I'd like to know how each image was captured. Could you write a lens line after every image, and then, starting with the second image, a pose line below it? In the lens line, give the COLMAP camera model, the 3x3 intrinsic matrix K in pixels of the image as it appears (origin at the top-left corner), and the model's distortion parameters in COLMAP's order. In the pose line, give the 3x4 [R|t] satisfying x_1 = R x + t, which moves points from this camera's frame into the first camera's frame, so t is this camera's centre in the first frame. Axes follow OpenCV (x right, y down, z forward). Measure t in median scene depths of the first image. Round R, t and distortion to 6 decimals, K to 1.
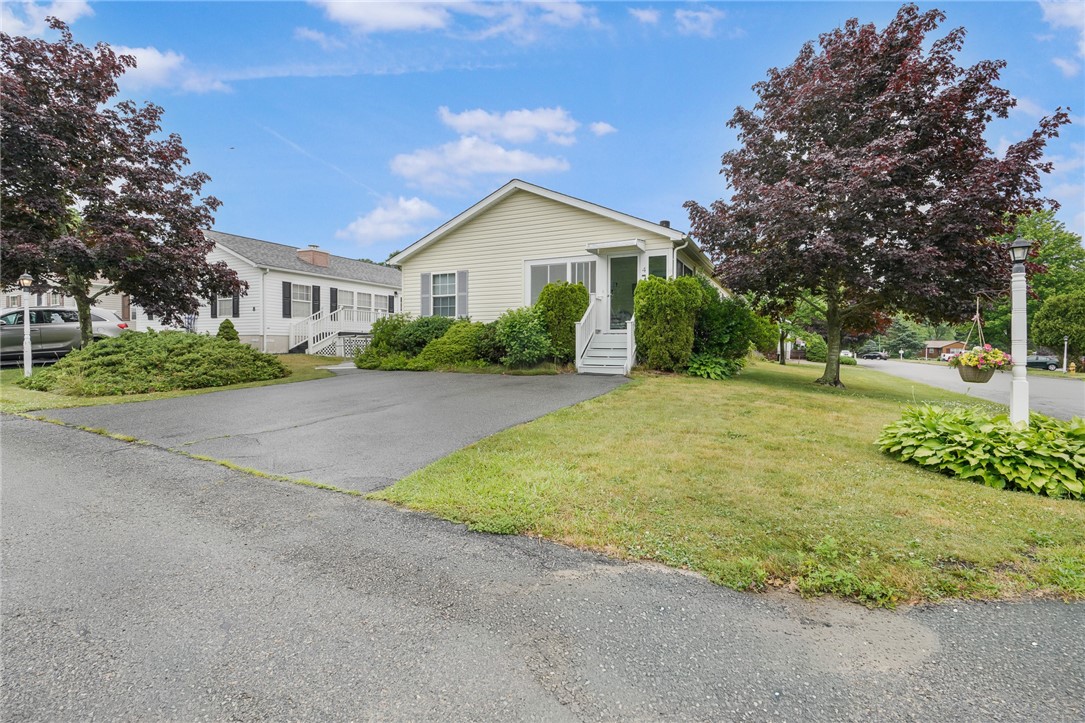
lens RADIAL K [[496.0, 0, 536.9], [0, 496.0, 355.9], [0, 0, 1]] dist [-0.008547, 0.002787]
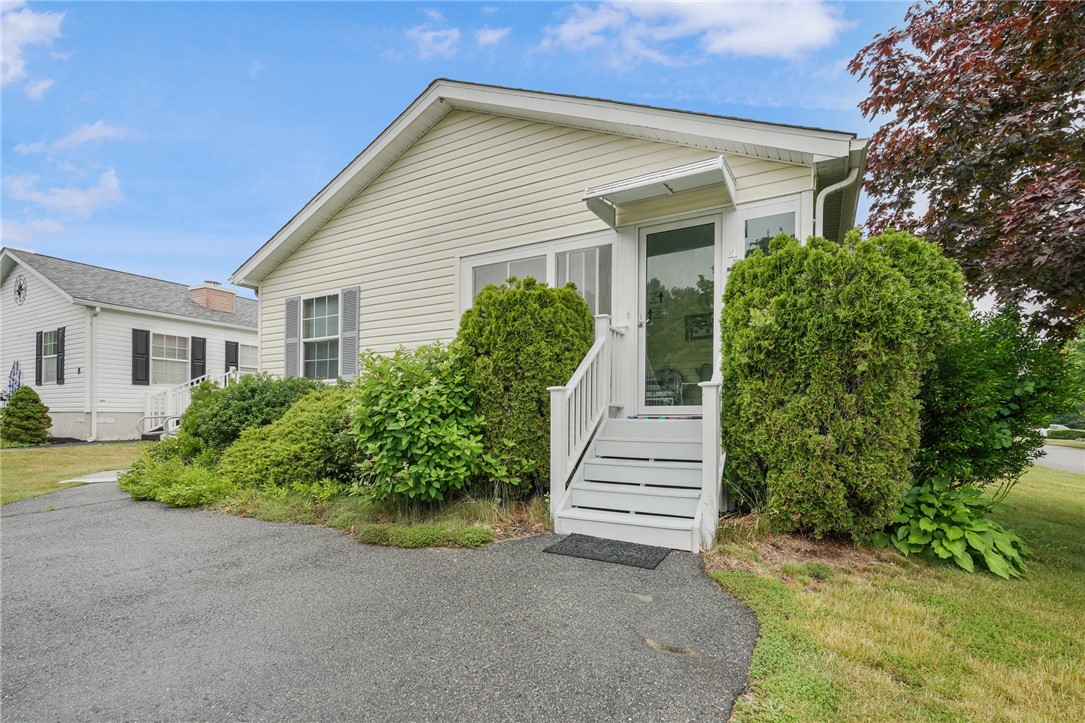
lens RADIAL K [[496.0, 0, 550.6], [0, 496.0, 425.2], [0, 0, 1]] dist [-0.008547, 0.002787]
pose [[0.999670, 0.000271, -0.025689, 0.080958], [-0.000350, 0.999995, -0.003046, -0.036531], [0.025688, 0.003054, 0.999665, 0.597017]]
